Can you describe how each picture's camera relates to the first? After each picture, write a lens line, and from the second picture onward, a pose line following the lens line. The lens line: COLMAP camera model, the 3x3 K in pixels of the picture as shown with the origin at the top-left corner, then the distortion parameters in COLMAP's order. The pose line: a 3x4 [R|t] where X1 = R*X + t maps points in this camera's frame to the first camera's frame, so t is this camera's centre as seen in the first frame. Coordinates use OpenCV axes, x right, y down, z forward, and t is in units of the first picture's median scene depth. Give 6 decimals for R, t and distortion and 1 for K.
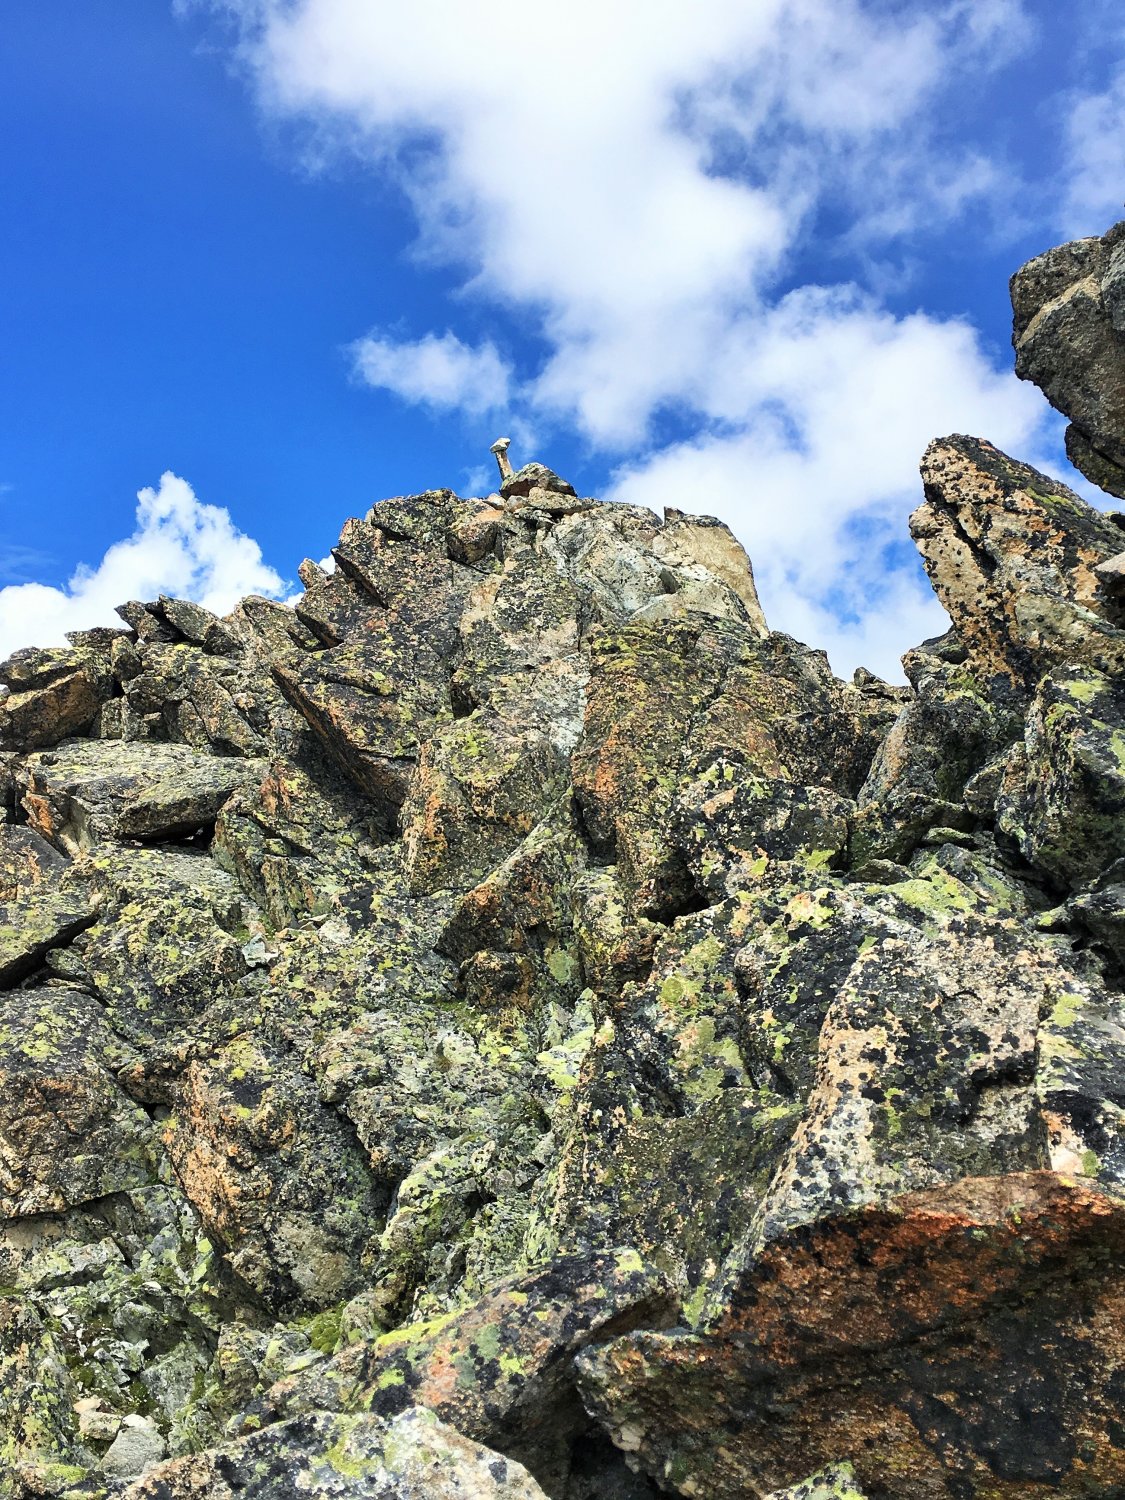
lens RADIAL K [[1649.7, 0, 562.5], [0, 1649.7, 750.0], [0, 0, 1]] dist [0.059404, 0.002454]
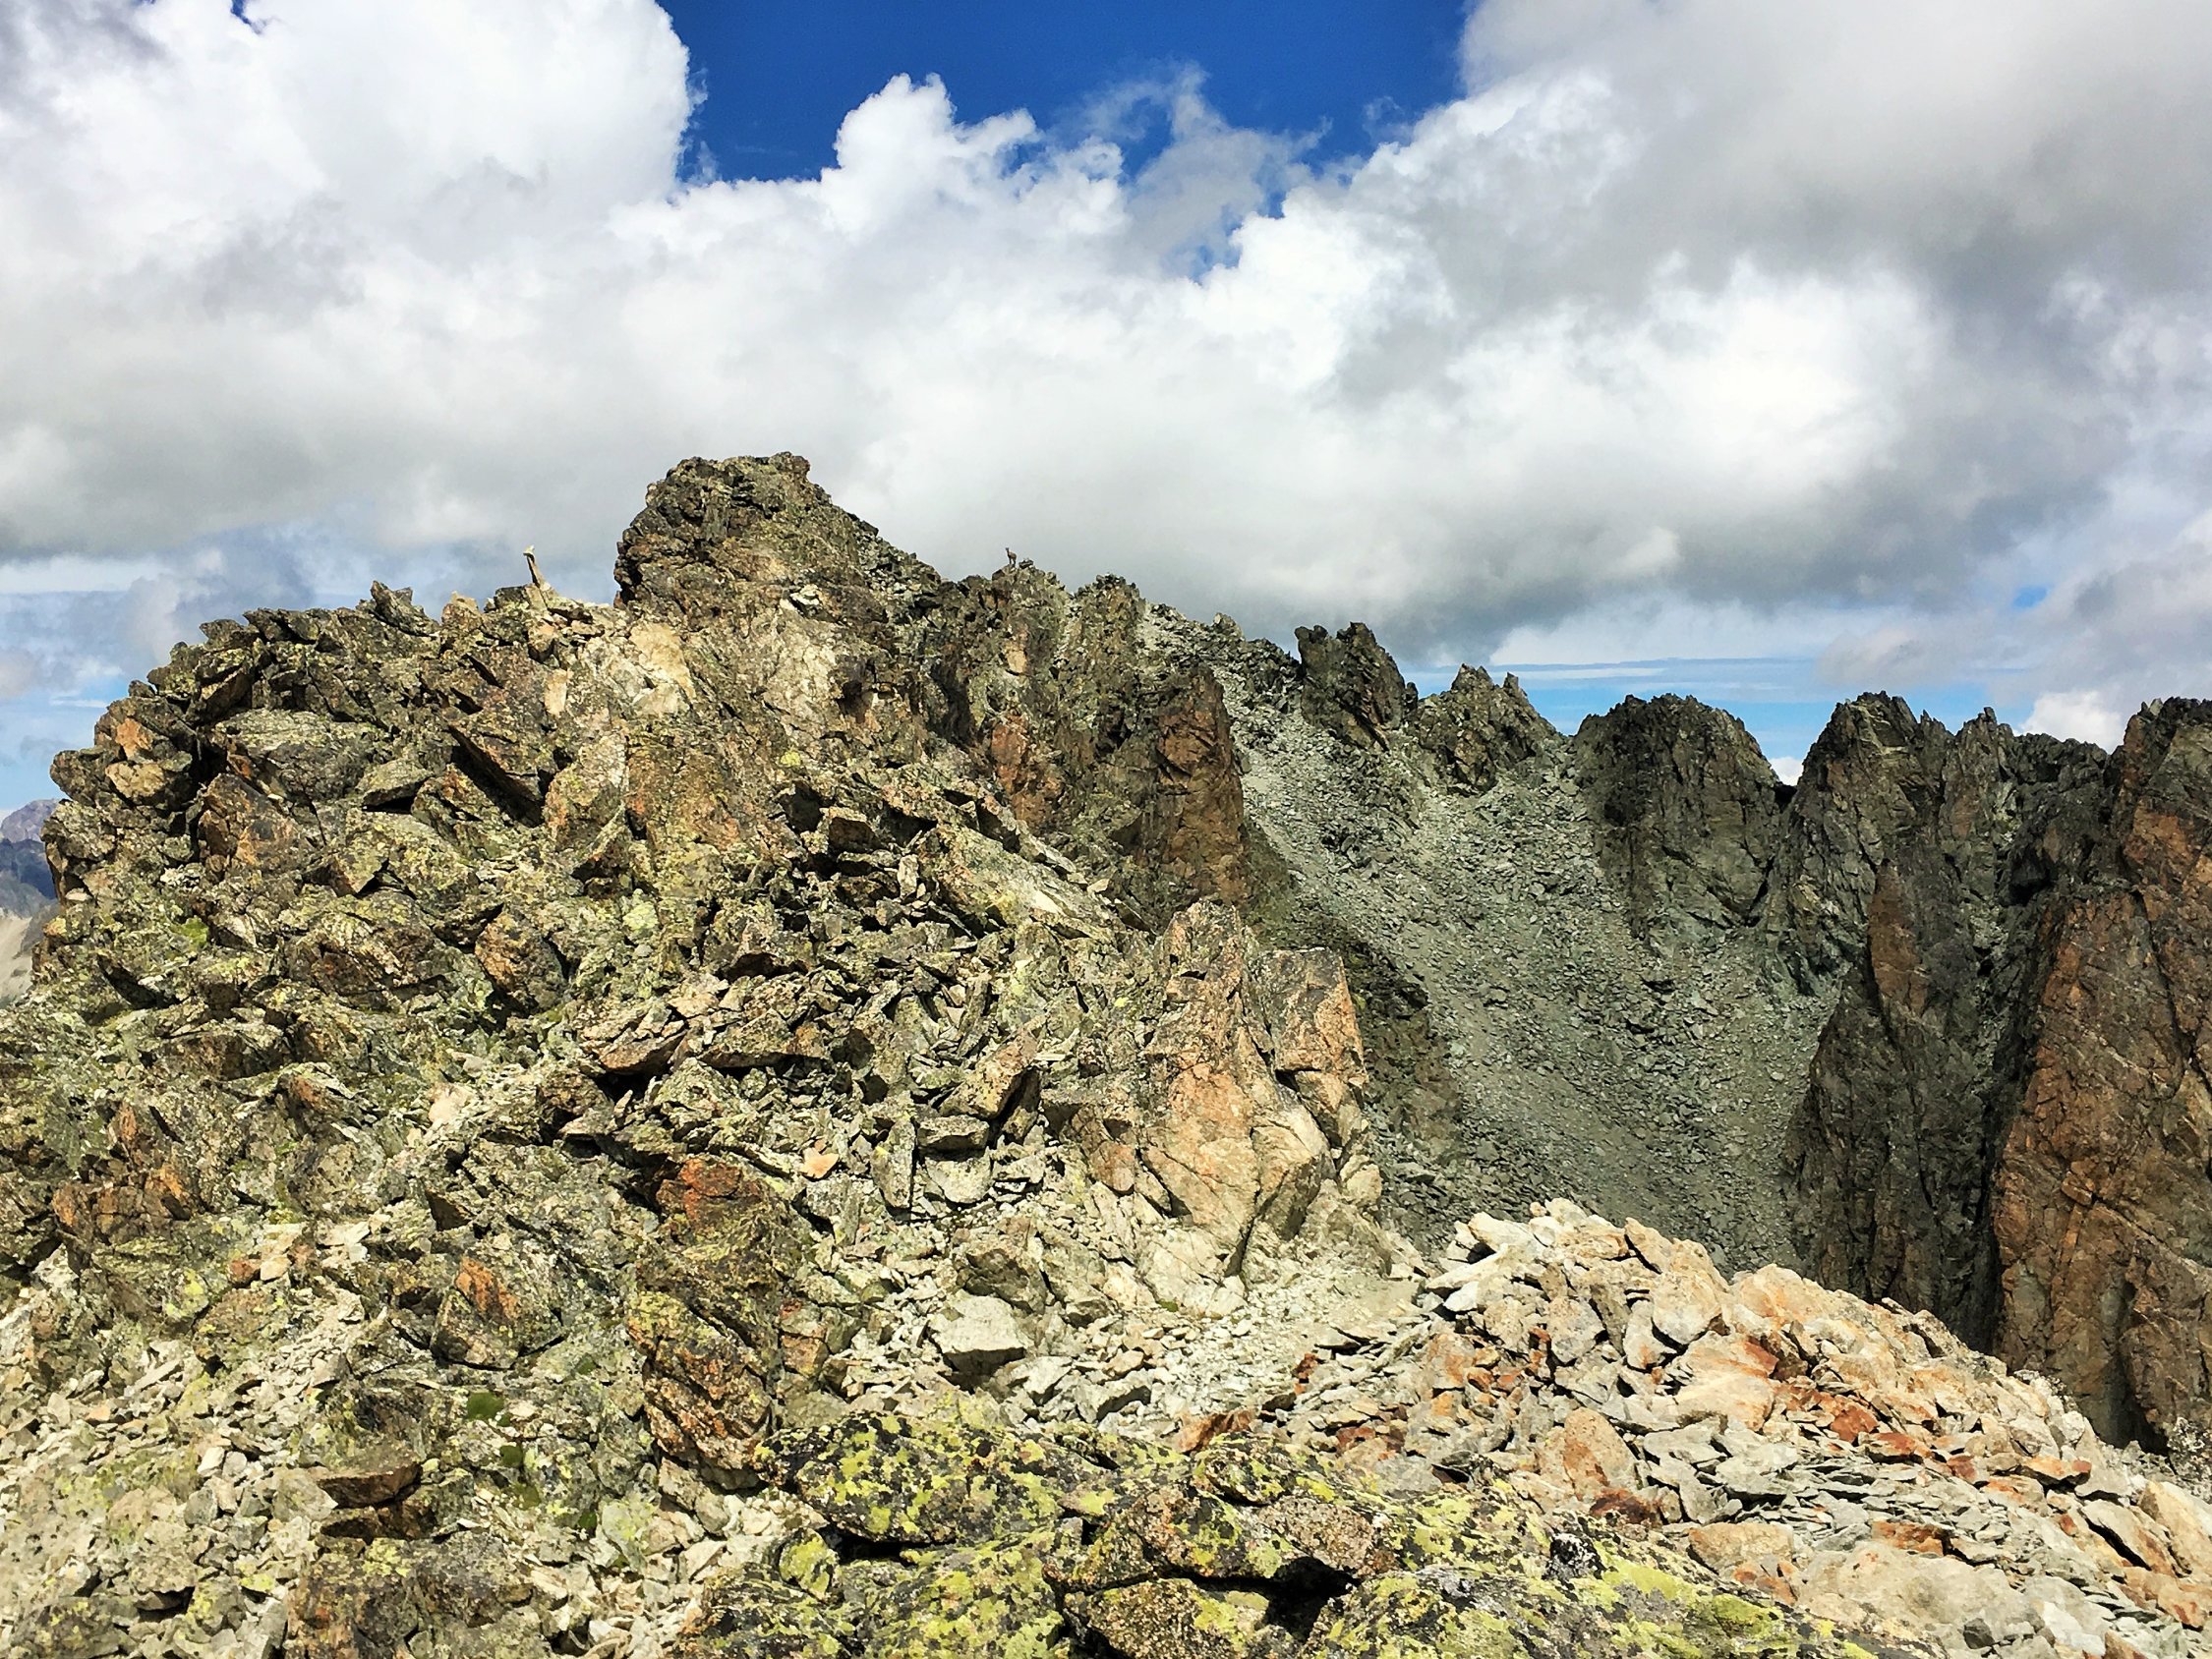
lens RADIAL K [[2706.9, 0, 1106.0], [0, 2706.9, 829.5], [0, 0, 1]] dist [0.072662, 0.011623]
pose [[0.949256, -0.029167, 0.313150, -0.557166], [-0.032966, 0.980978, 0.191300, -0.711409], [-0.312773, -0.191916, 0.930237, -2.863535]]
